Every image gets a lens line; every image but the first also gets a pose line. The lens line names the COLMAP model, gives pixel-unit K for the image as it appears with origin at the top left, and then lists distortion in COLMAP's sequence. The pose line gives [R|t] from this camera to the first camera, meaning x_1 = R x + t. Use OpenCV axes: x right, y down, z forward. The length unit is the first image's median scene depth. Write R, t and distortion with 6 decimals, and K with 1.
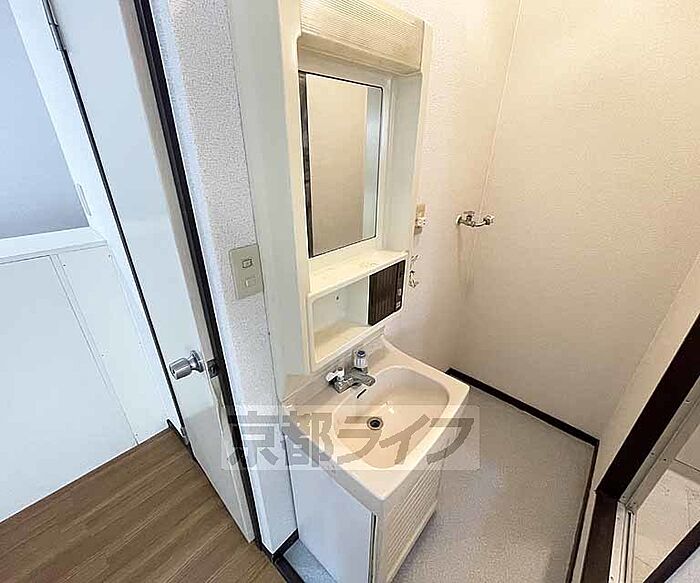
lens RADIAL K [[315.1, 0, 369.8], [0, 315.1, 293.1], [0, 0, 1]] dist [-0.000718, -0.000085]
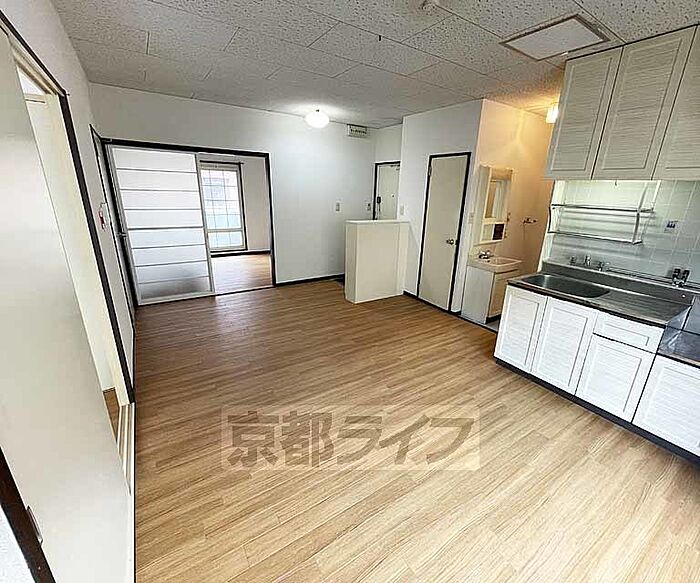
lens RADIAL K [[314.5, 0, 362.3], [0, 314.5, 290.9], [0, 0, 1]] dist [-0.003373, -0.000133]
pose [[0.960997, 0.083570, -0.263632, -0.412278], [-0.123706, 0.982464, -0.139502, 1.267603], [0.247351, 0.166673, 0.954483, -2.563171]]
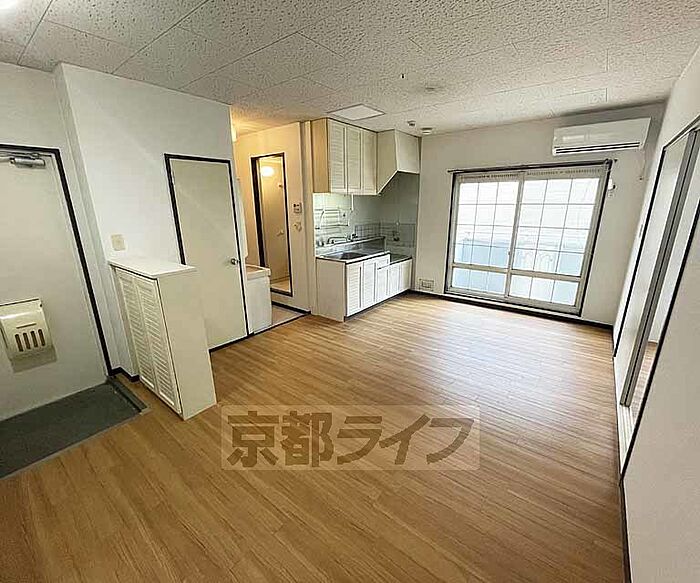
lens RADIAL K [[314.3, 0, 350.0], [0, 314.3, 291.5], [0, 0, 1]] dist [-0.002510, -0.000191]
pose [[-0.027544, -0.305121, 0.951915, -3.305264], [0.455062, 0.844053, 0.283714, 0.069131], [-0.890034, 0.440995, 0.115600, -0.394792]]
